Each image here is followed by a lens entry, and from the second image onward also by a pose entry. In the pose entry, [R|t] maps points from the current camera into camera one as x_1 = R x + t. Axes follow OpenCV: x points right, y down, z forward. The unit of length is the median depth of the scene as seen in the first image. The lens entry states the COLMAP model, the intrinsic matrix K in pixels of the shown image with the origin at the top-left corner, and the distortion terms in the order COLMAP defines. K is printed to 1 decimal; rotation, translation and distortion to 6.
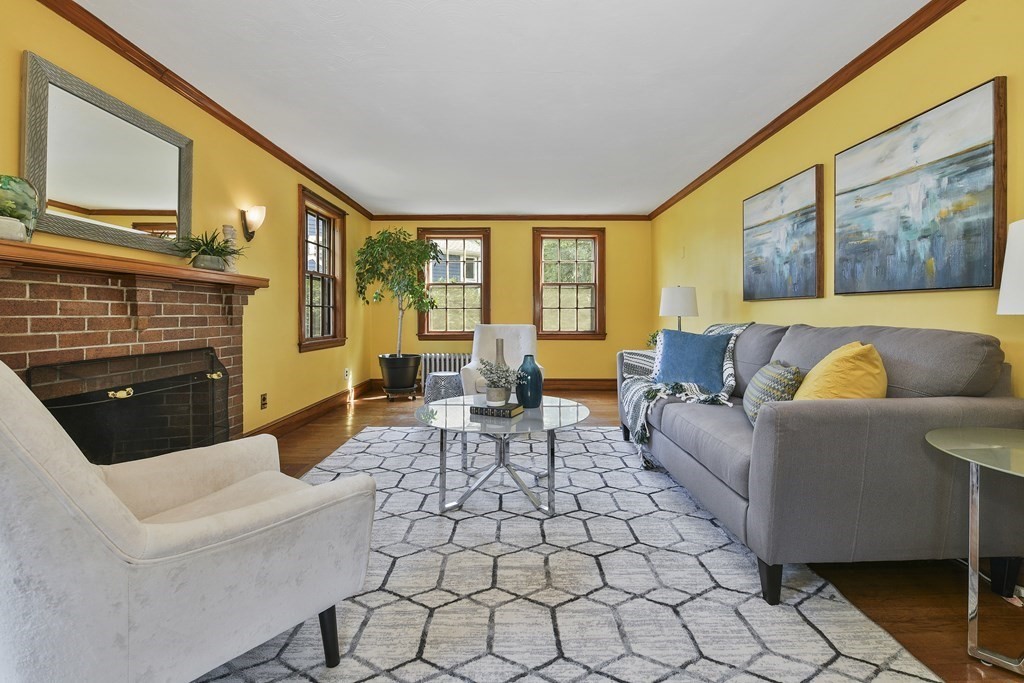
lens RADIAL K [[425.6, 0, 512.6], [0, 425.6, 318.3], [0, 0, 1]] dist [-0.010713, -0.000135]
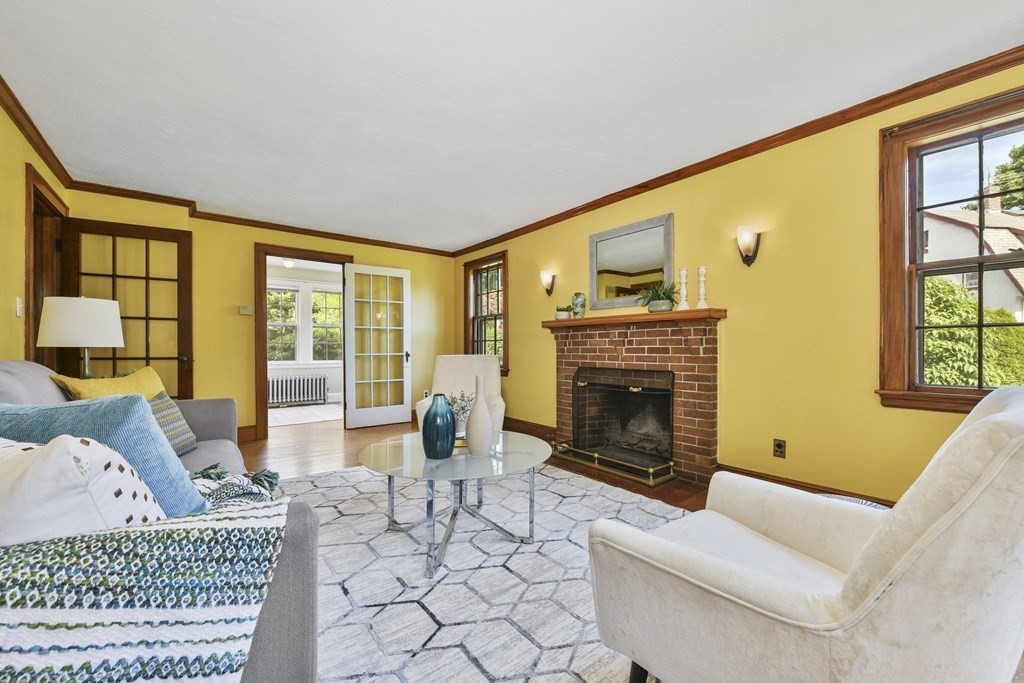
lens RADIAL K [[403.2, 0, 512.0], [0, 403.2, 341.5], [0, 0, 1]] dist [0.000735, -0.000082]
pose [[-0.788515, 0.004048, -0.615003, 0.379181], [0.006688, 0.999976, -0.001993, -0.020046], [0.614980, -0.005684, -0.788522, 1.576034]]
